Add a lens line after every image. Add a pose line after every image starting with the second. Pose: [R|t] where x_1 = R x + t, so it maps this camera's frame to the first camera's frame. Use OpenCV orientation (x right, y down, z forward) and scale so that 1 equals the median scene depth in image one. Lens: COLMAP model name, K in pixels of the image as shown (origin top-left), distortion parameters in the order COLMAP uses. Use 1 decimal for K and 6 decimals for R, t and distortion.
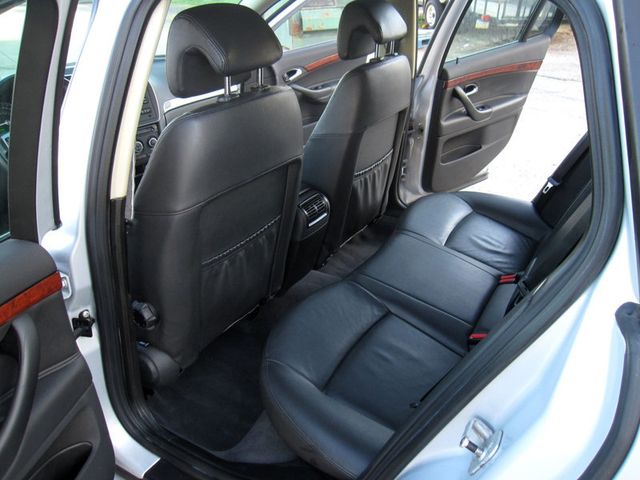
lens RADIAL K [[517.1, 0, 320.0], [0, 517.1, 240.0], [0, 0, 1]] dist [-0.073413, 0.008353]
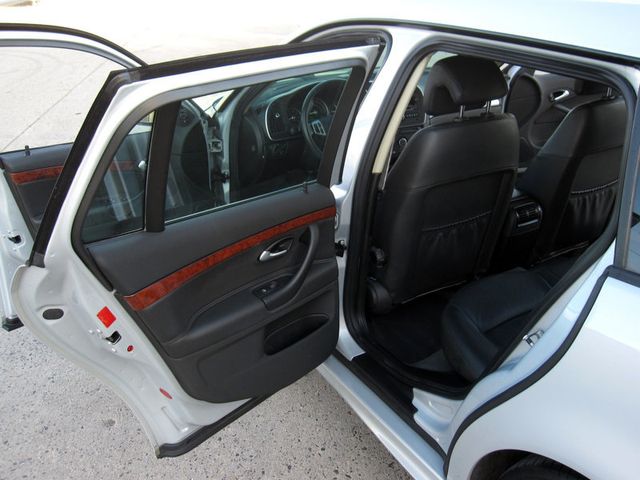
lens RADIAL K [[614.0, 0, 320.0], [0, 614.0, 240.0], [0, 0, 1]] dist [-0.068750, -0.250605]
pose [[0.874688, 0.195307, -0.443594, 0.284947], [-0.209528, 0.977650, 0.017291, 0.104815], [0.437057, 0.077821, 0.896061, -0.652362]]
